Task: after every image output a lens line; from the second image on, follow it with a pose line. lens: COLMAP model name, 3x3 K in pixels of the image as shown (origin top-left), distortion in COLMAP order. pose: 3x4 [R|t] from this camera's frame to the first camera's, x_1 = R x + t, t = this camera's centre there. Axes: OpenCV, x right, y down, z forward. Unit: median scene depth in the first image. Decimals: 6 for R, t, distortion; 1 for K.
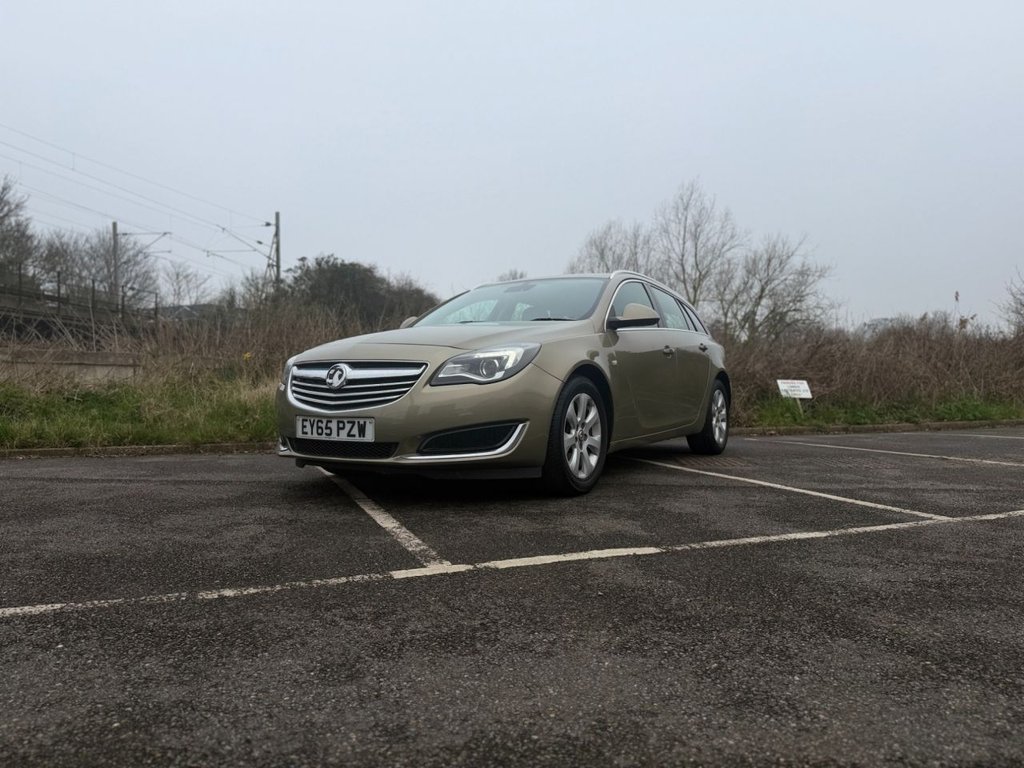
lens RADIAL K [[713.6, 0, 513.1], [0, 713.6, 386.4], [0, 0, 1]] dist [0.161806, -0.285542]
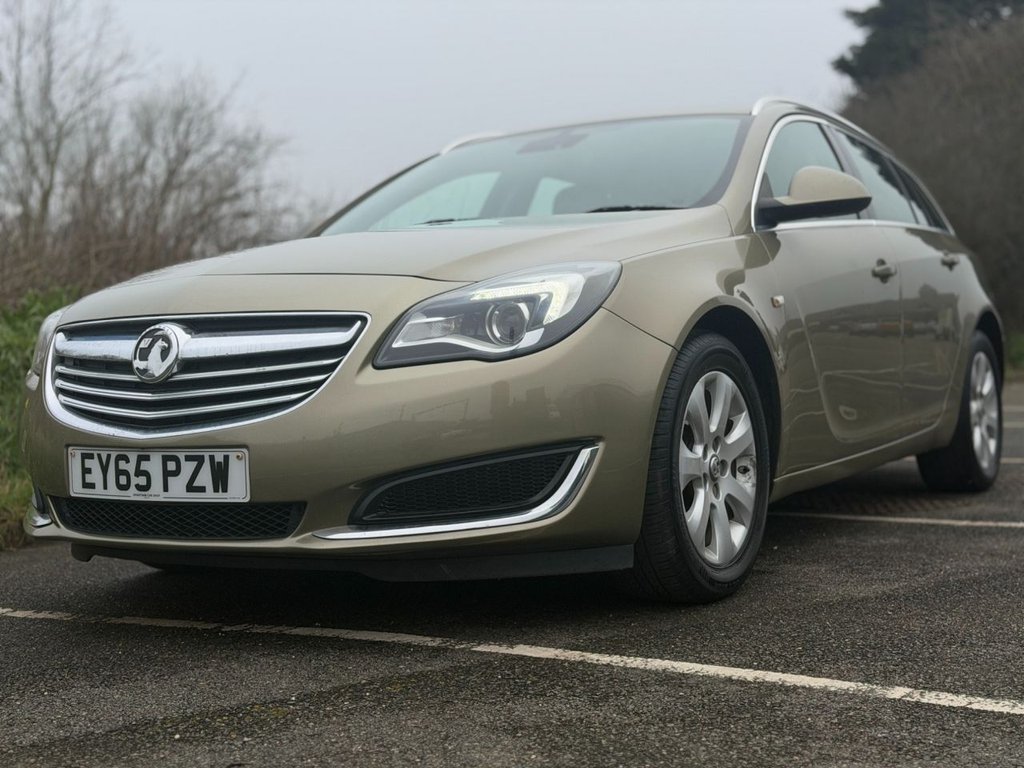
lens RADIAL K [[1426.6, 0, 515.8], [0, 1426.6, 386.2], [0, 0, 1]] dist [0.167027, -0.283411]
pose [[0.999399, -0.034228, 0.005458, -0.027451], [0.034105, 0.999192, 0.021255, -0.004281], [-0.006181, -0.021056, 0.999759, 0.104766]]
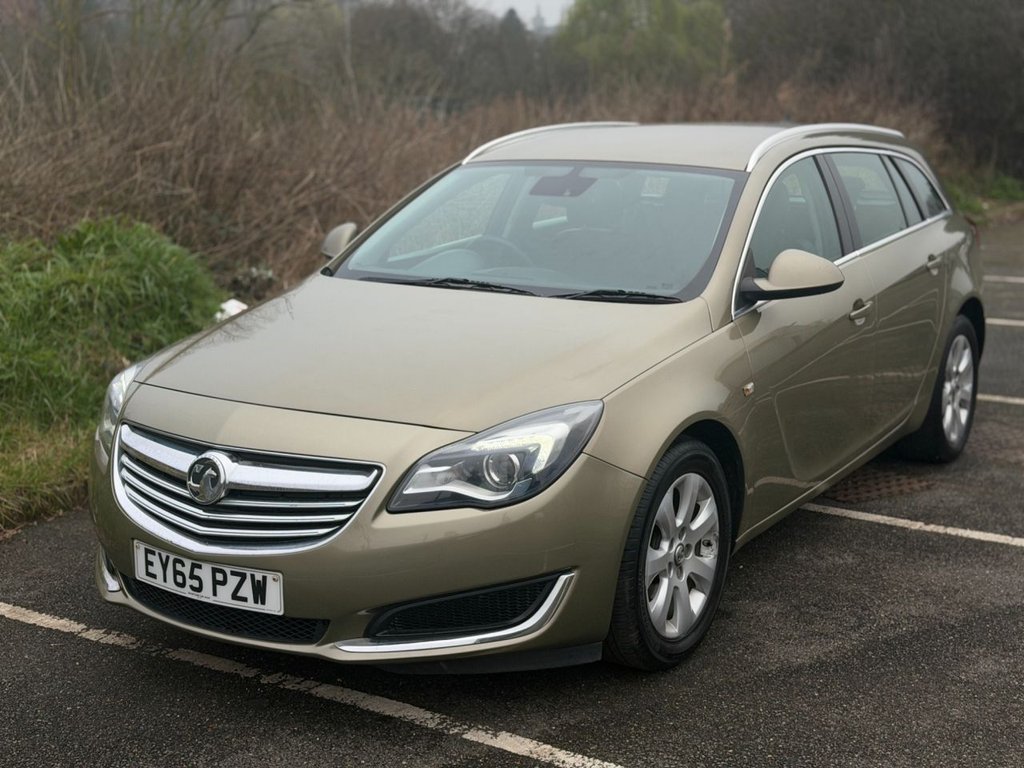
lens RADIAL K [[1426.6, 0, 515.8], [0, 1426.6, 386.2], [0, 0, 1]] dist [0.167027, -0.283411]
pose [[0.999735, 0.003356, -0.022783, -0.000048], [0.001244, 0.980004, 0.198974, -0.229334], [0.022995, -0.198949, 0.979740, 0.005141]]
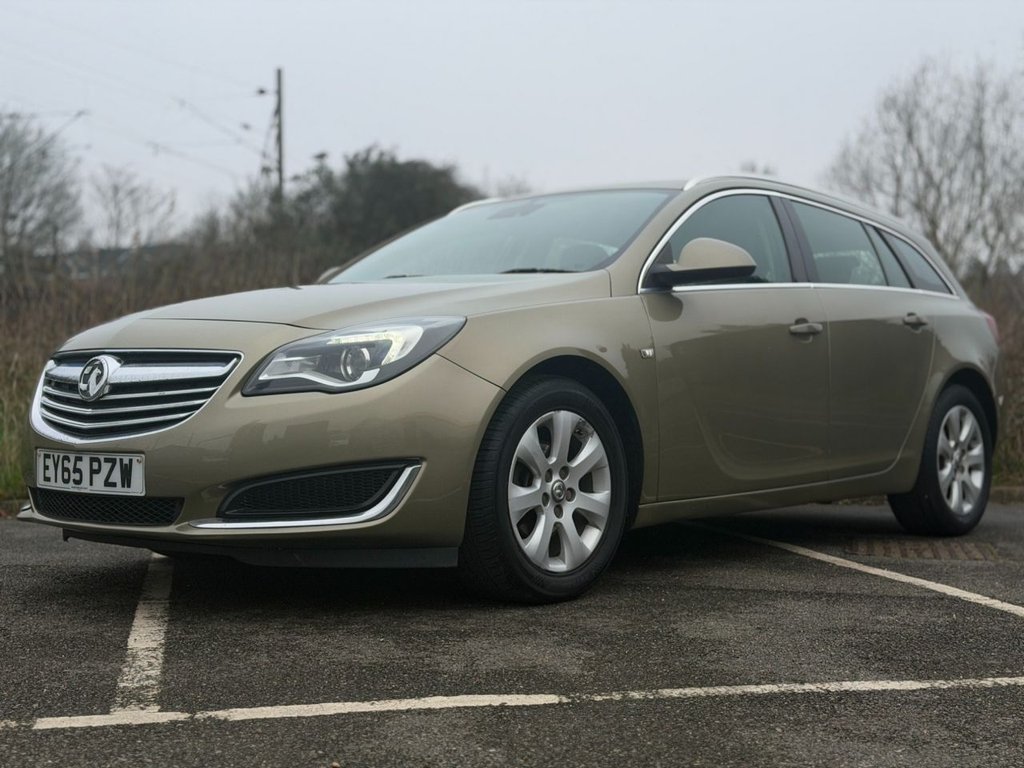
lens RADIAL K [[1426.6, 0, 515.8], [0, 1426.6, 386.2], [0, 0, 1]] dist [0.167027, -0.283411]
pose [[0.985897, 0.001778, -0.167345, 0.214560], [-0.003210, 0.999961, -0.008286, 0.000288], [0.167324, 0.008706, 0.985864, -0.042422]]
